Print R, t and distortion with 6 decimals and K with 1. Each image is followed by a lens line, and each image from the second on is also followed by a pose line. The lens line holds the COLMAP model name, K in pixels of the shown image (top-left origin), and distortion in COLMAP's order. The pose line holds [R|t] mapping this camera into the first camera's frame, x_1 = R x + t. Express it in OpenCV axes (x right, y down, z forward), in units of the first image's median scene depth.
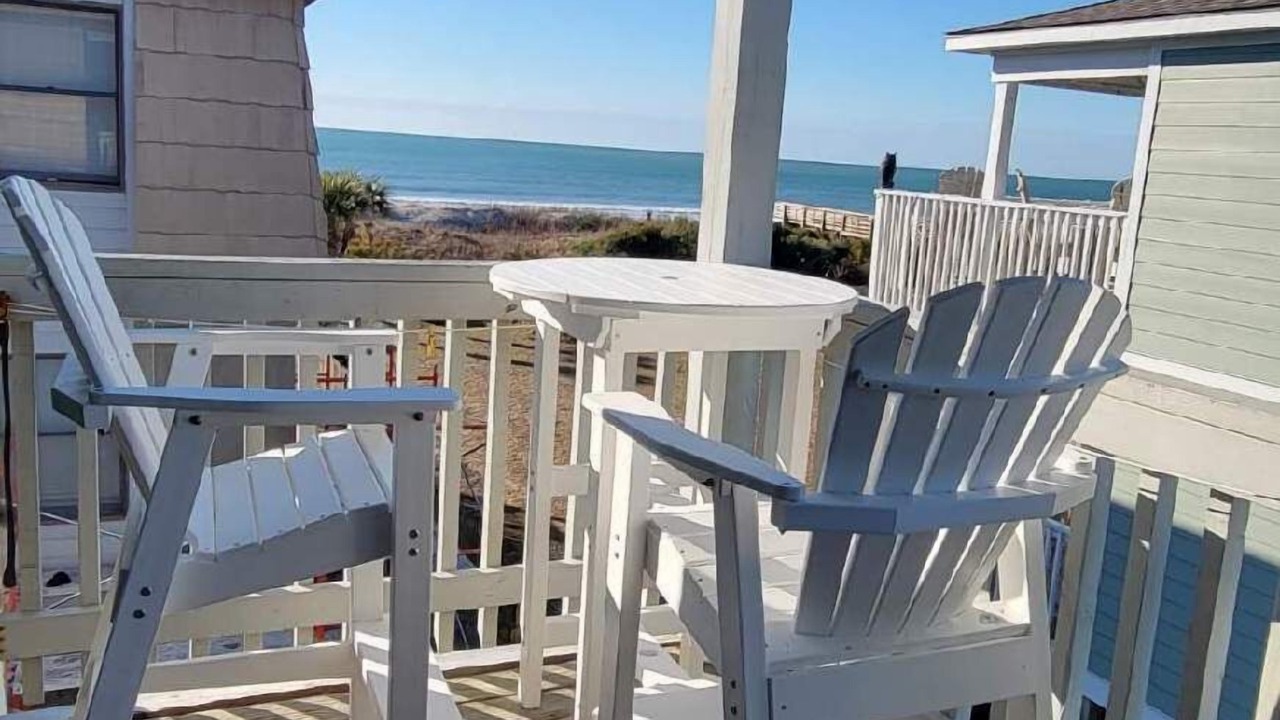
lens RADIAL K [[1146.2, 0, 630.8], [0, 1146.2, 365.2], [0, 0, 1]] dist [0.006396, 0.008079]
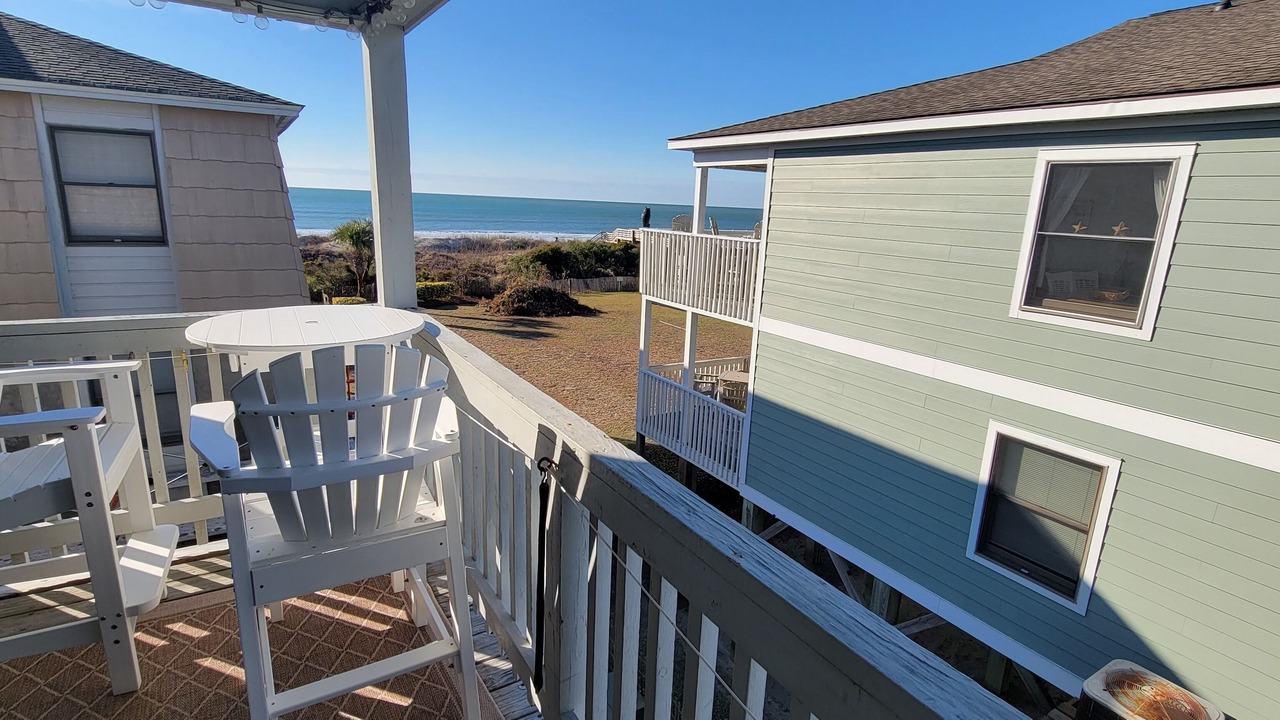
lens RADIAL K [[647.4, 0, 637.8], [0, 647.4, 365.0], [0, 0, 1]] dist [0.000288, -0.002135]
pose [[0.991533, -0.053986, 0.118099, 0.093698], [0.046073, 0.996571, 0.068732, -0.013064], [-0.121405, -0.062709, 0.990620, -0.006221]]
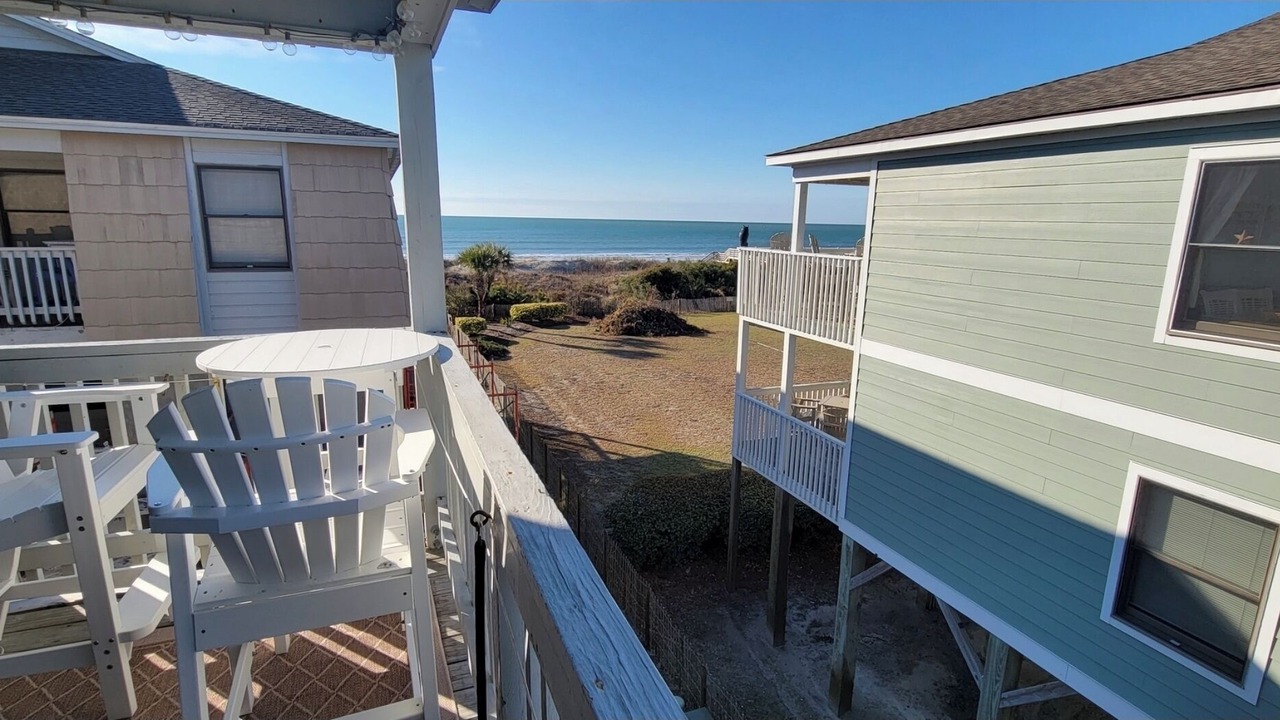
lens RADIAL K [[647.4, 0, 641.2], [0, 647.4, 365.0], [0, 0, 1]] dist [0.000288, -0.002135]
pose [[0.998149, -0.036992, -0.048264, 0.126978], [0.038522, 0.998772, 0.031164, -0.014203], [0.047052, -0.032966, 0.998348, 0.016316]]
